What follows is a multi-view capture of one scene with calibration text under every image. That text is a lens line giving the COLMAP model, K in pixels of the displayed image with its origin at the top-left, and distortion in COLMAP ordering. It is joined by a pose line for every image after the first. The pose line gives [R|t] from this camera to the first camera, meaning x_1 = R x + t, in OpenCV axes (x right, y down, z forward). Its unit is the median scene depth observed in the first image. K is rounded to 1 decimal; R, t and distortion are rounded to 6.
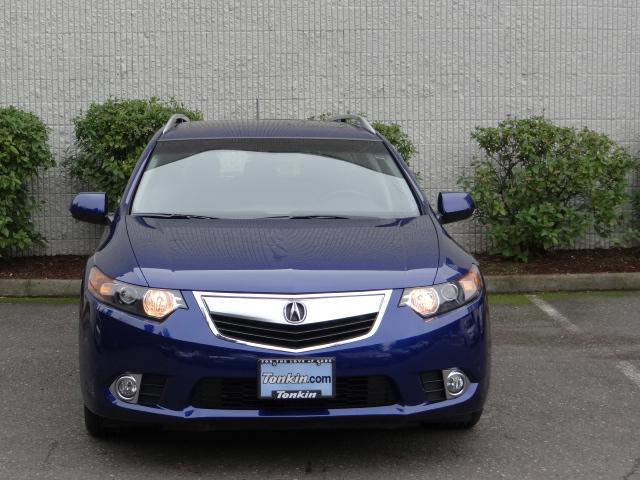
lens RADIAL K [[1383.0, 0, 320.0], [0, 1383.0, 240.0], [0, 0, 1]] dist [0.026125, -0.019945]
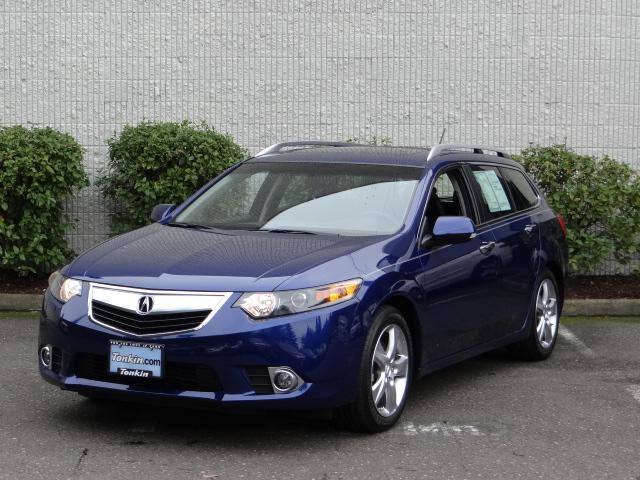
lens RADIAL K [[1383.0, 0, 320.0], [0, 1383.0, 240.0], [0, 0, 1]] dist [0.026125, -0.019945]
pose [[0.999616, 0.016971, -0.021910, 0.003820], [-0.017293, 0.999744, -0.014589, -0.000863], [0.021656, 0.014962, 0.999654, -0.025930]]
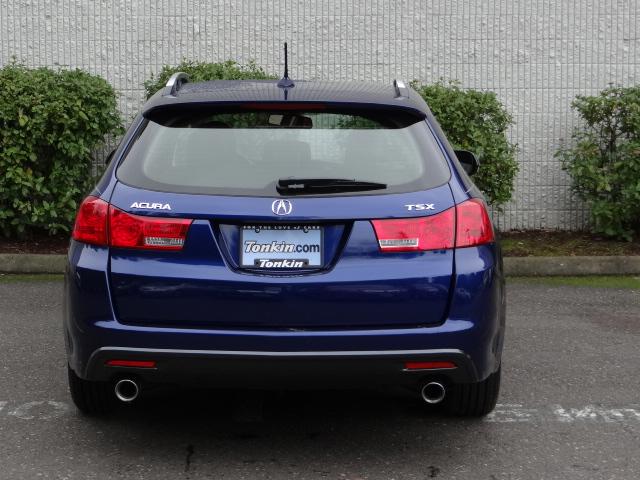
lens RADIAL K [[1383.0, 0, 320.0], [0, 1383.0, 240.0], [0, 0, 1]] dist [0.026125, -0.019945]
pose [[0.999952, 0.009671, -0.001399, -0.057352], [-0.009642, 0.999764, 0.019480, -0.001280], [0.001587, -0.019466, 0.999809, 0.067817]]
